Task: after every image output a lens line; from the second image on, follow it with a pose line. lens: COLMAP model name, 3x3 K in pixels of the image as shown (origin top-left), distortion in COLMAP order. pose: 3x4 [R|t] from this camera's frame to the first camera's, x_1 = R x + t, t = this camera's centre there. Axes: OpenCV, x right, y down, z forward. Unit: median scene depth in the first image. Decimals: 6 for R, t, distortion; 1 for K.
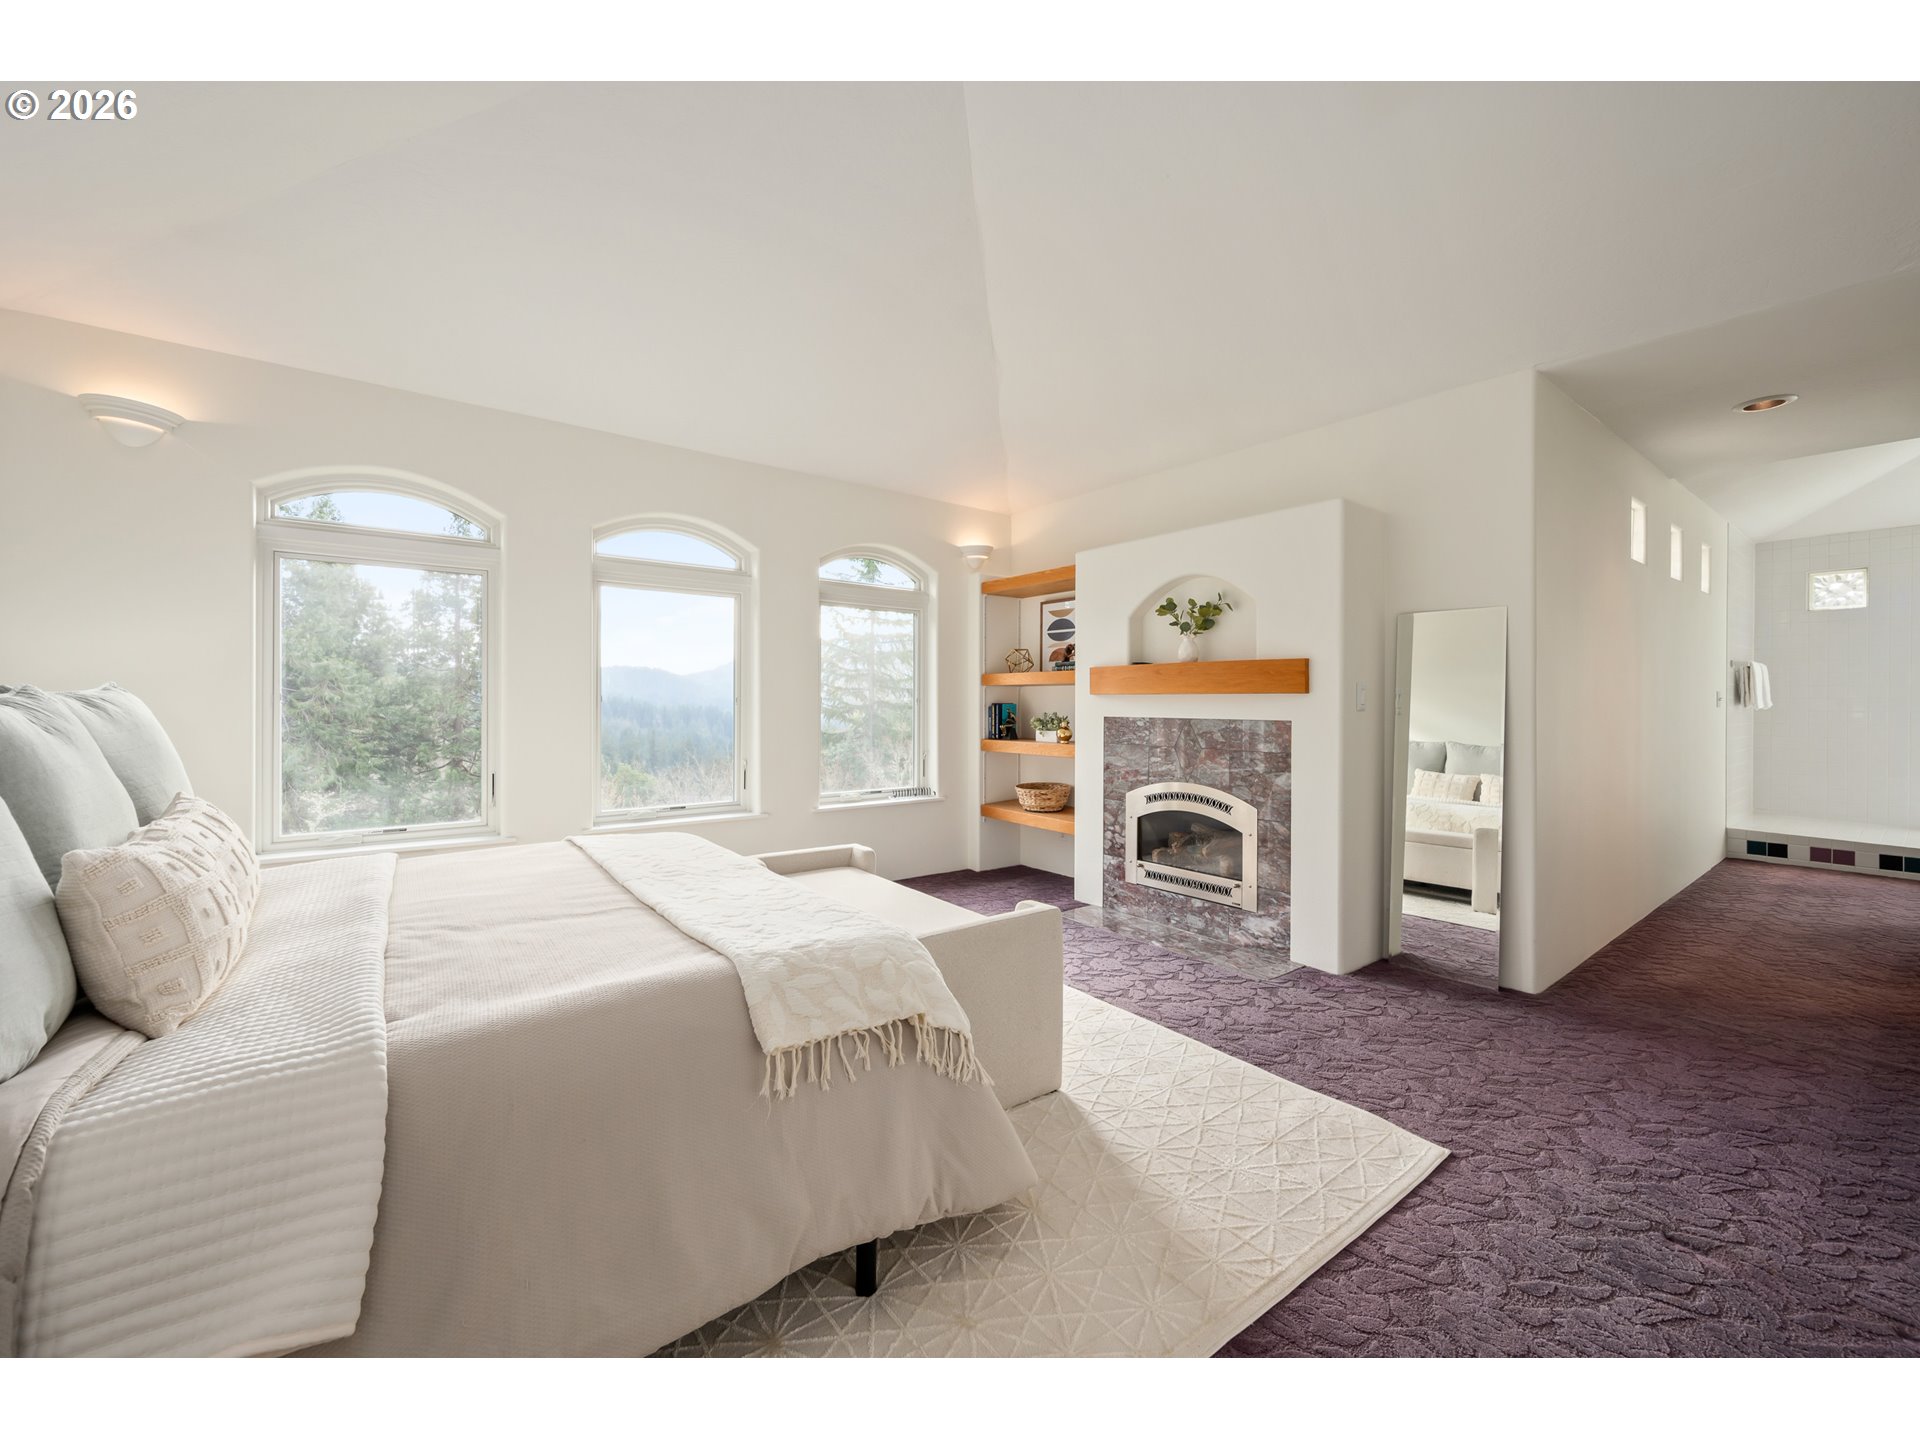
lens RADIAL K [[767.4, 0, 957.3], [0, 767.4, 696.1], [0, 0, 1]] dist [0.000477, 0.000077]
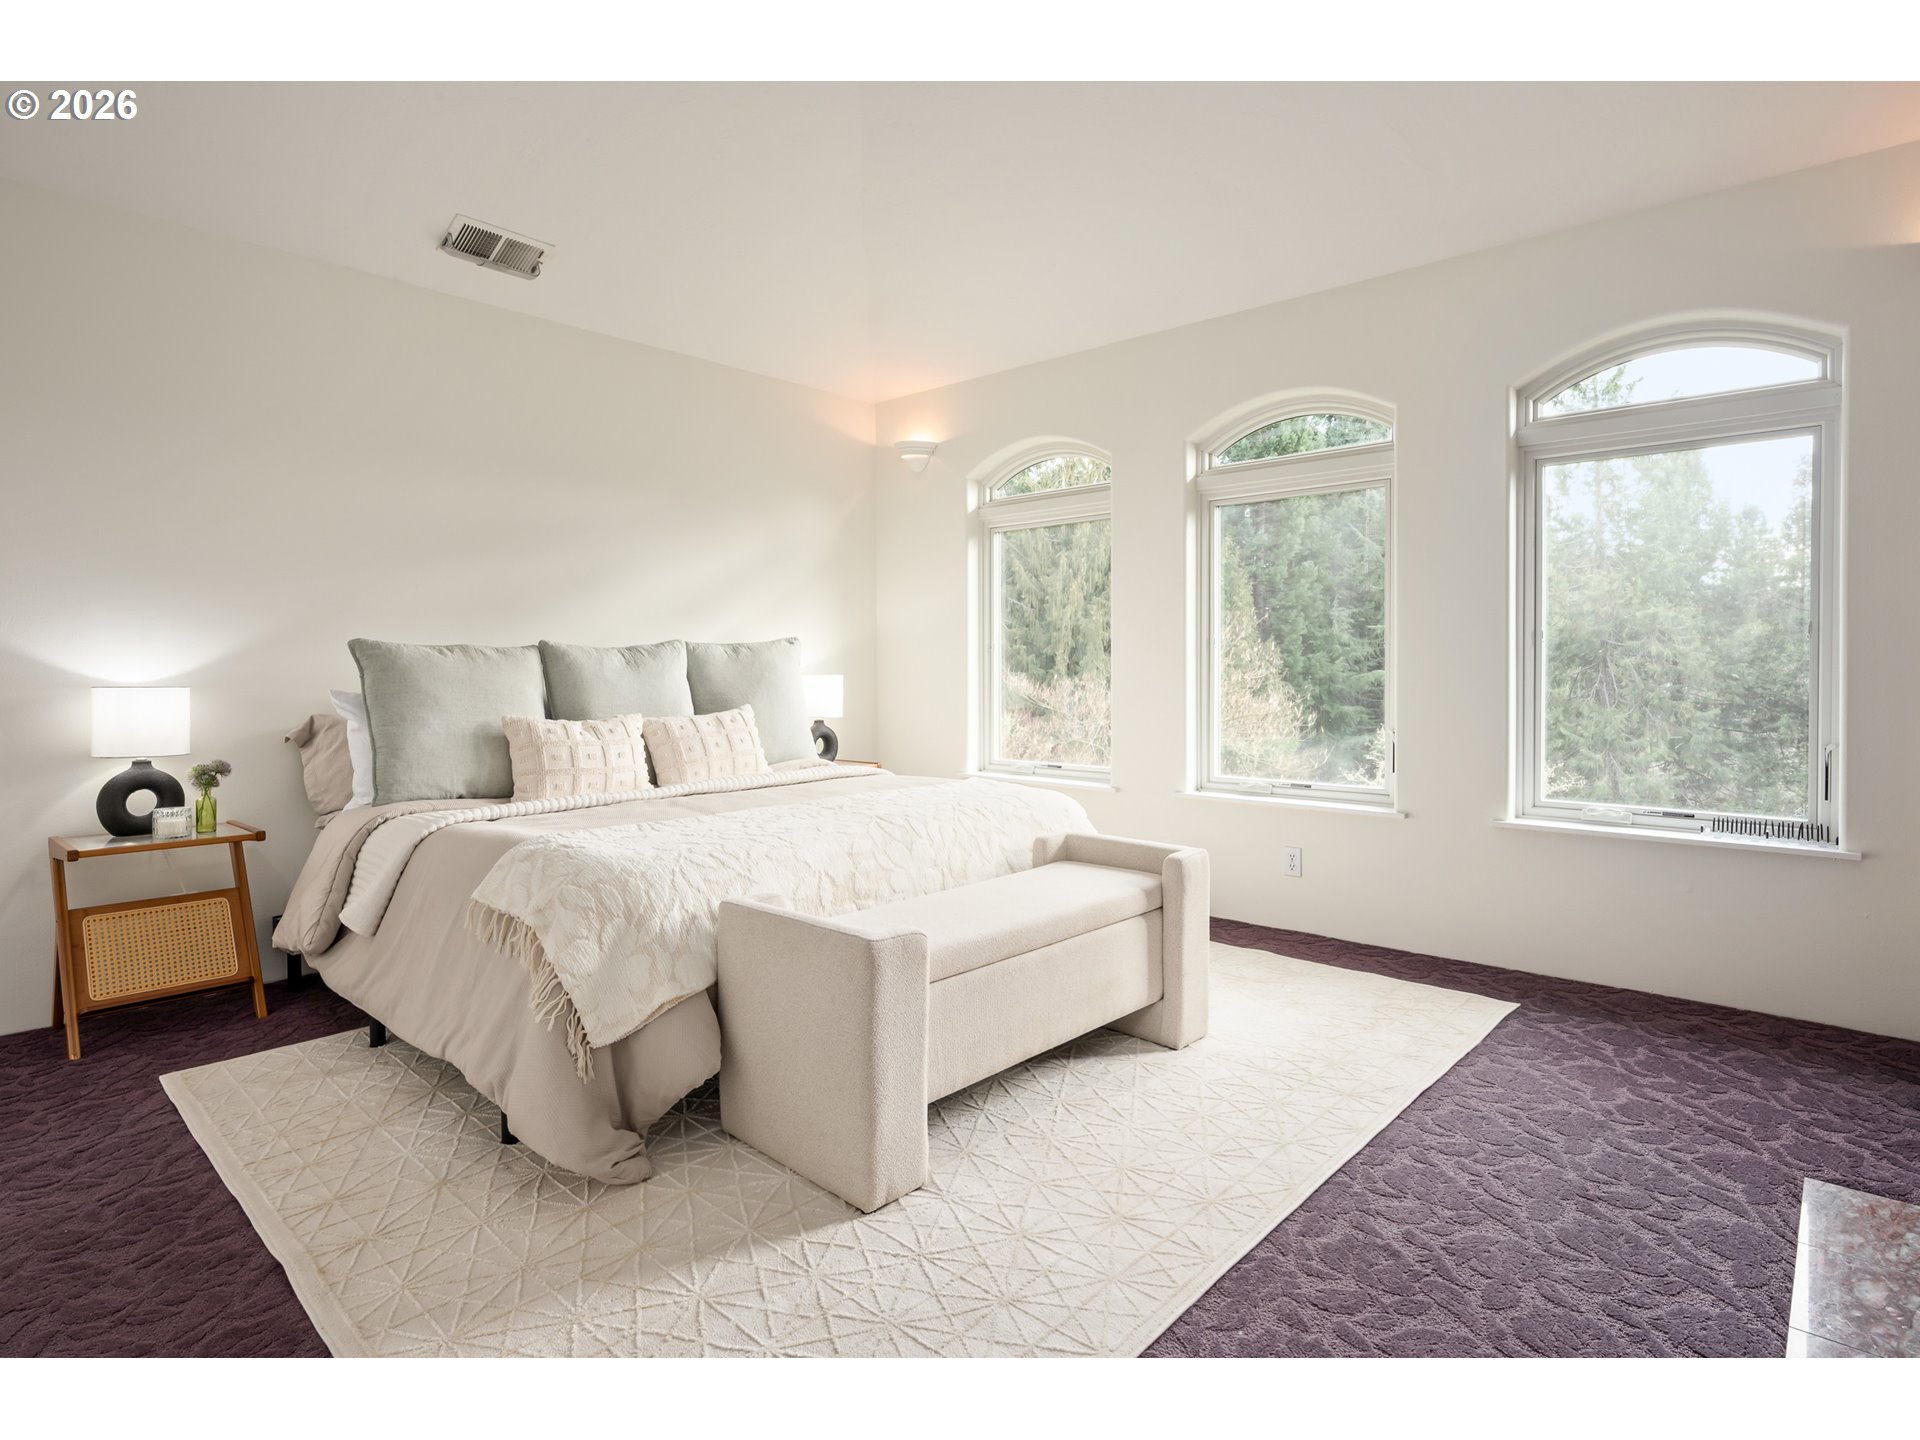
lens RADIAL K [[980.3, 0, 960.0], [0, 980.3, 720.0], [0, 0, 1]] dist [0.001343, 0.000299]
pose [[0.167926, 0.056237, -0.984194, 0.085644], [0.008493, 0.998252, 0.058489, 0.005976], [0.985763, -0.018181, 0.167155, 0.097602]]
